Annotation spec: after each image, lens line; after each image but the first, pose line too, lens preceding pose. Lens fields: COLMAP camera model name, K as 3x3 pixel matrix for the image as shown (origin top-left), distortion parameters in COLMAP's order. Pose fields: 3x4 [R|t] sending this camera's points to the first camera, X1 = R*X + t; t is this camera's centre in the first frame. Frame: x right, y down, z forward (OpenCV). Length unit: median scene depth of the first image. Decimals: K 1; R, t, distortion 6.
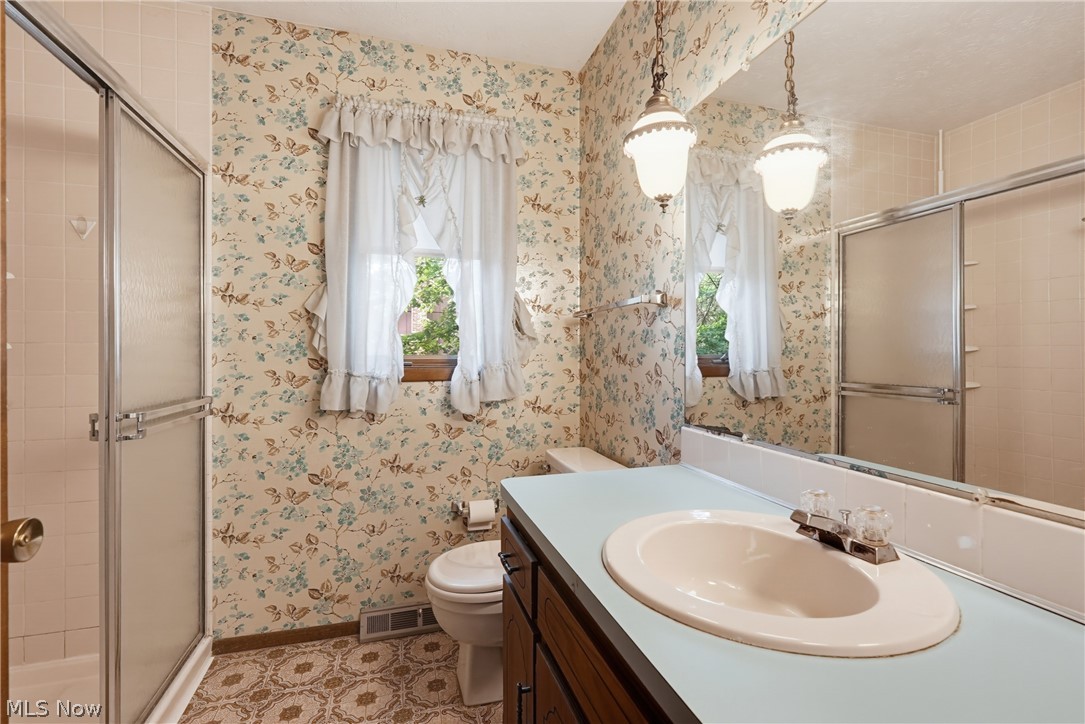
lens RADIAL K [[492.3, 0, 543.9], [0, 492.3, 366.6], [0, 0, 1]] dist [-0.010040, 0.004327]
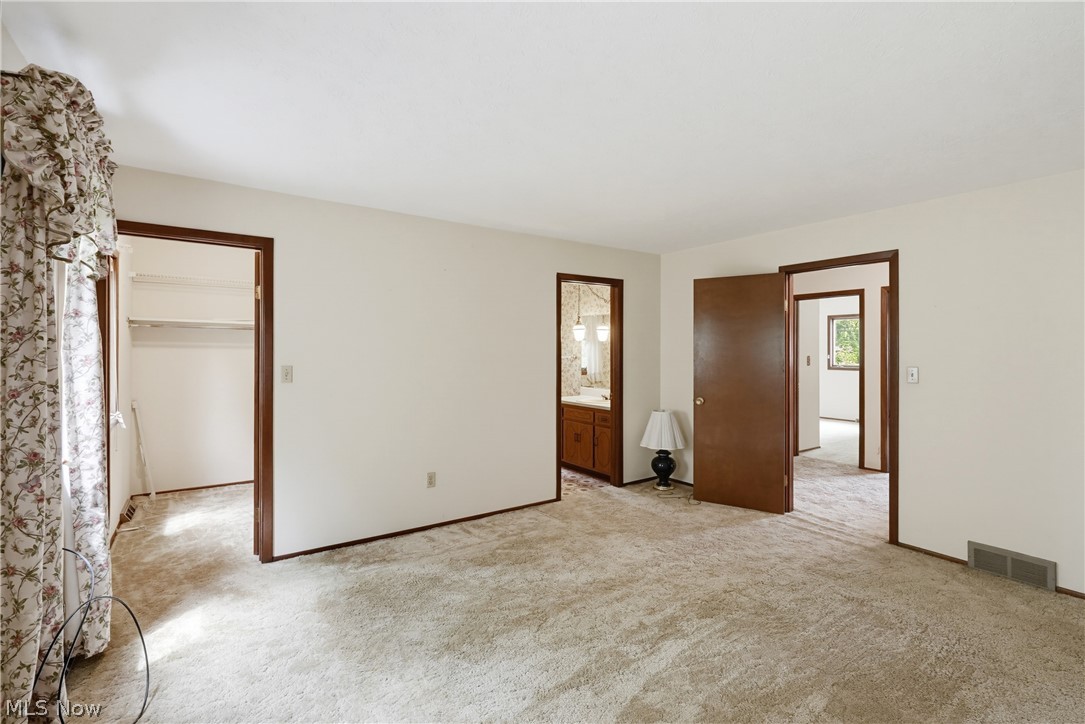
lens RADIAL K [[492.3, 0, 541.8], [0, 492.3, 360.7], [0, 0, 1]] dist [-0.010040, 0.004327]
pose [[0.951954, -0.000986, 0.306241, -1.228426], [0.000619, 0.999999, 0.001294, -0.104650], [-0.306242, -0.001042, 0.951953, -2.714399]]
